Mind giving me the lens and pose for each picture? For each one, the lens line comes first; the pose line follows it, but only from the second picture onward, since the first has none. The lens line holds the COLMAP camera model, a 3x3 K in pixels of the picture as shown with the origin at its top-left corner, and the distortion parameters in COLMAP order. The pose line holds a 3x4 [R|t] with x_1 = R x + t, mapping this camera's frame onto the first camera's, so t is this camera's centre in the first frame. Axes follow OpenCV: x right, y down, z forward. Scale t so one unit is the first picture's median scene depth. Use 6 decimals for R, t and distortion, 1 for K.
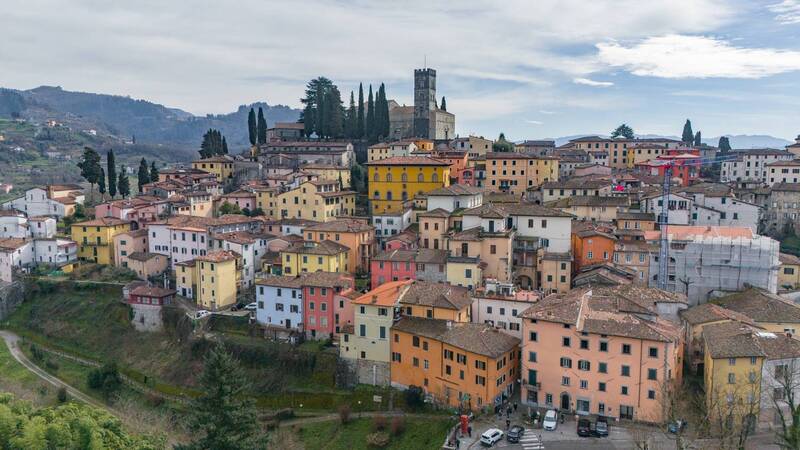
lens RADIAL K [[602.2, 0, 399.9], [0, 602.2, 226.4], [0, 0, 1]] dist [0.050894, -0.006526]
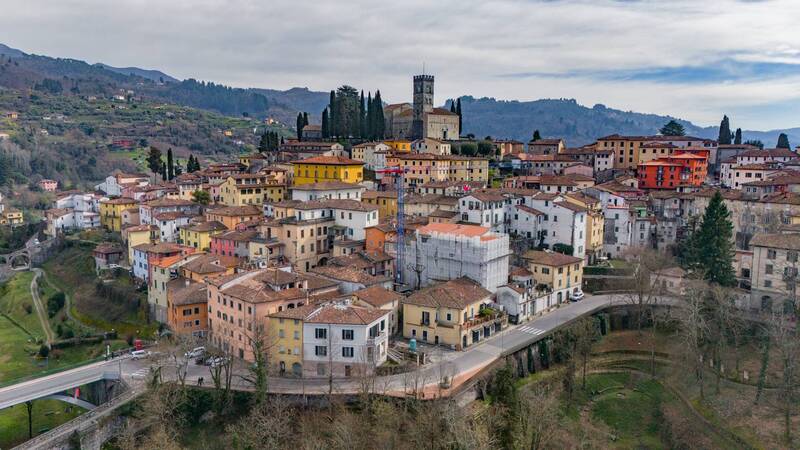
lens RADIAL K [[602.2, 0, 400.5], [0, 602.2, 227.3], [0, 0, 1]] dist [0.050894, -0.006526]
pose [[0.924388, 0.054613, -0.377524, 0.653886], [-0.047675, 0.998479, 0.027706, -0.016644], [0.378462, -0.007613, 0.925585, -0.062529]]
